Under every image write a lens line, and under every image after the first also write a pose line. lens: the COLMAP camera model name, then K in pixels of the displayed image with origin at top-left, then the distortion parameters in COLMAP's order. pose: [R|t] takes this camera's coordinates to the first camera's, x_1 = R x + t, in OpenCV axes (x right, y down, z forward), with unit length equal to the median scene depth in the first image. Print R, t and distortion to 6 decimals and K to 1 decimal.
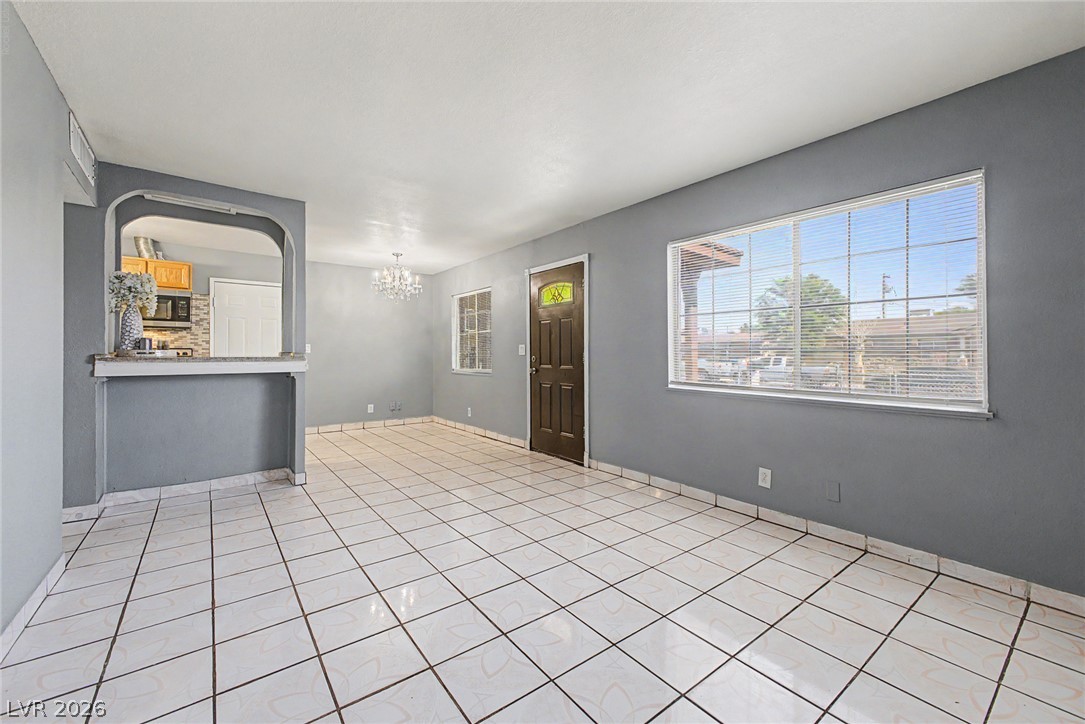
lens RADIAL K [[429.9, 0, 535.8], [0, 429.9, 355.7], [0, 0, 1]] dist [0.031575, -0.009961]
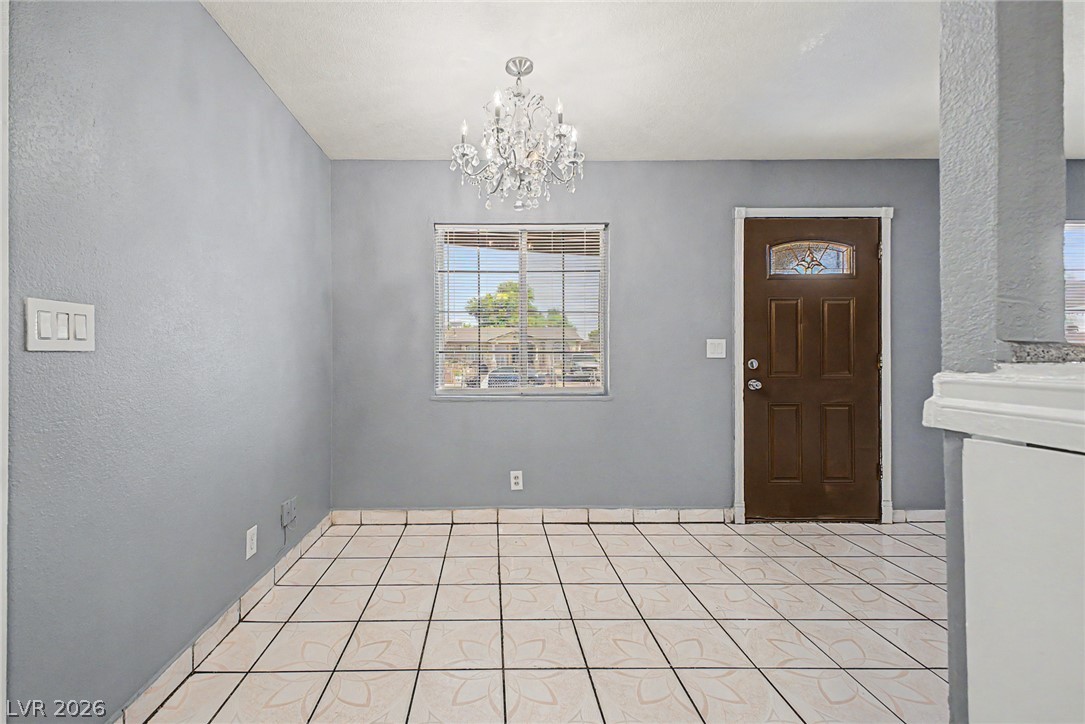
lens RADIAL K [[440.9, 0, 545.7], [0, 440.9, 352.6], [0, 0, 1]] dist [0.021300, -0.000195]
pose [[0.597780, 0.005972, 0.801638, -0.649459], [0.005460, 0.999919, -0.011521, -0.002699], [-0.801642, 0.011264, 0.597699, 0.853940]]
